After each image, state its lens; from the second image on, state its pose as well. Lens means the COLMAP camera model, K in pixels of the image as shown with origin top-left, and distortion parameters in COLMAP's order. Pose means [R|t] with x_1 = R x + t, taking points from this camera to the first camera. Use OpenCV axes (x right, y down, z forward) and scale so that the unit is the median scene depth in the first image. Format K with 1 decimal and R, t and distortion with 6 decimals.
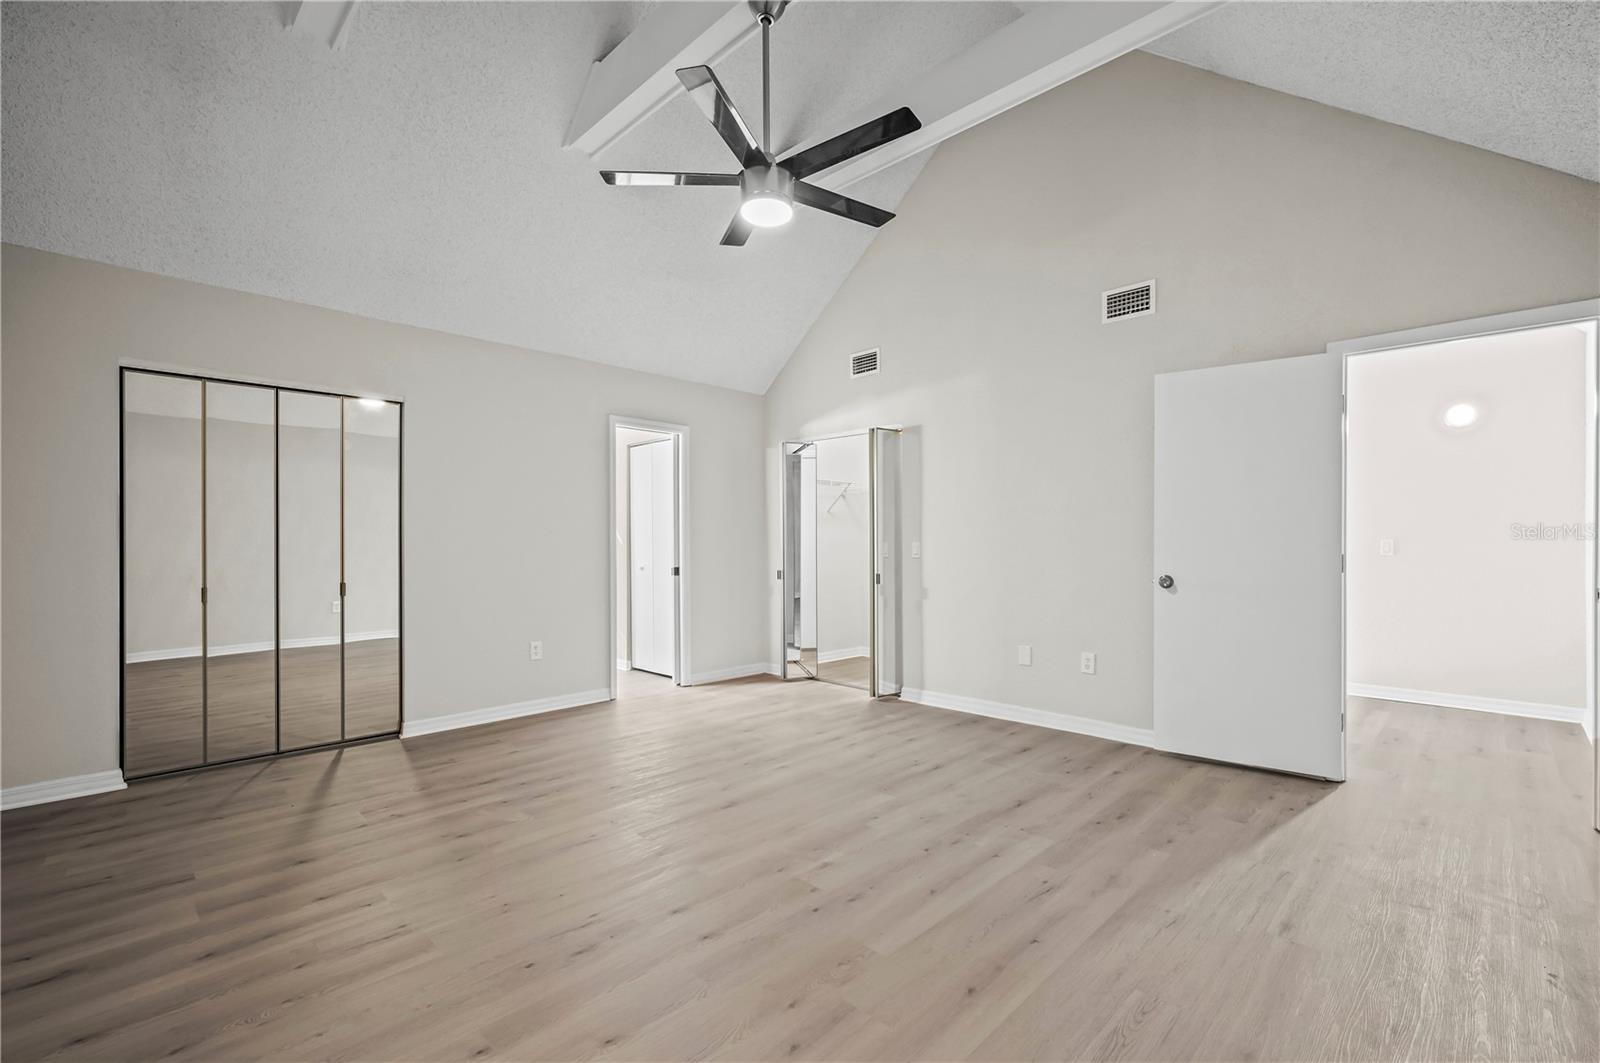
lens RADIAL K [[699.9, 0, 802.9], [0, 699.9, 544.2], [0, 0, 1]] dist [-0.002251, -0.000230]
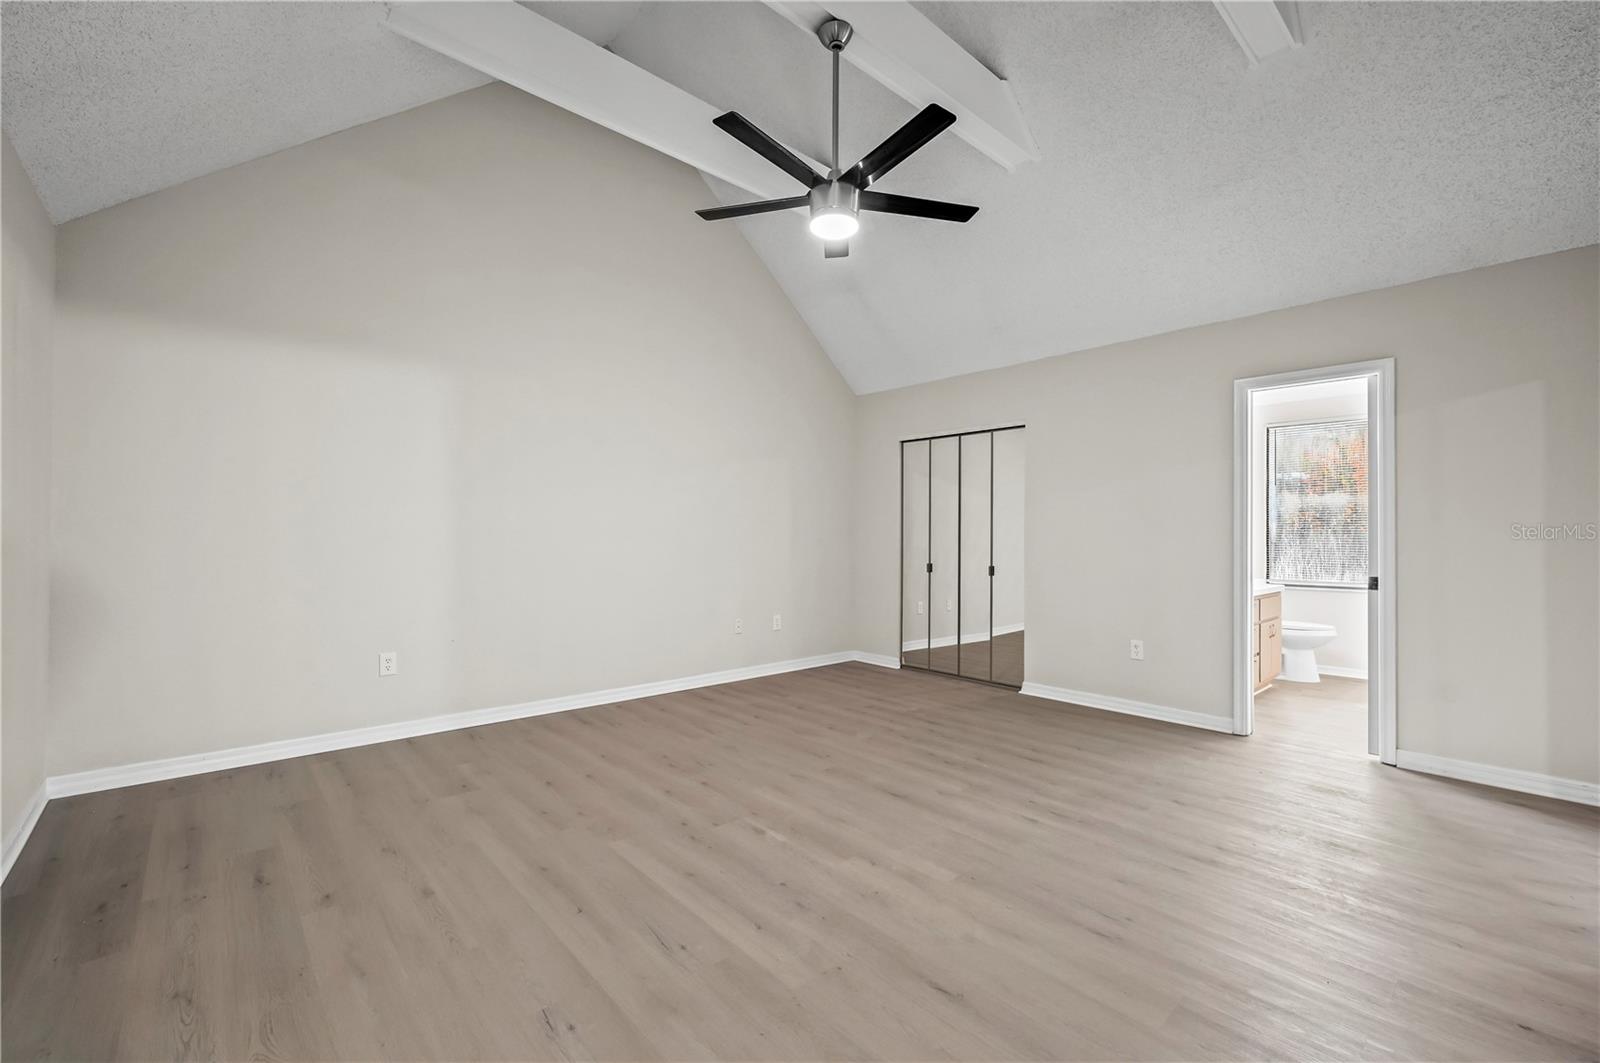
lens RADIAL K [[662.2, 0, 803.4], [0, 662.2, 535.6], [0, 0, 1]] dist [0.000951, 0.000267]
pose [[-0.054286, 0.003282, -0.998520, 0.949077], [-0.008311, 0.999958, 0.003739, -0.009492], [0.998491, 0.008502, -0.054257, 0.997206]]
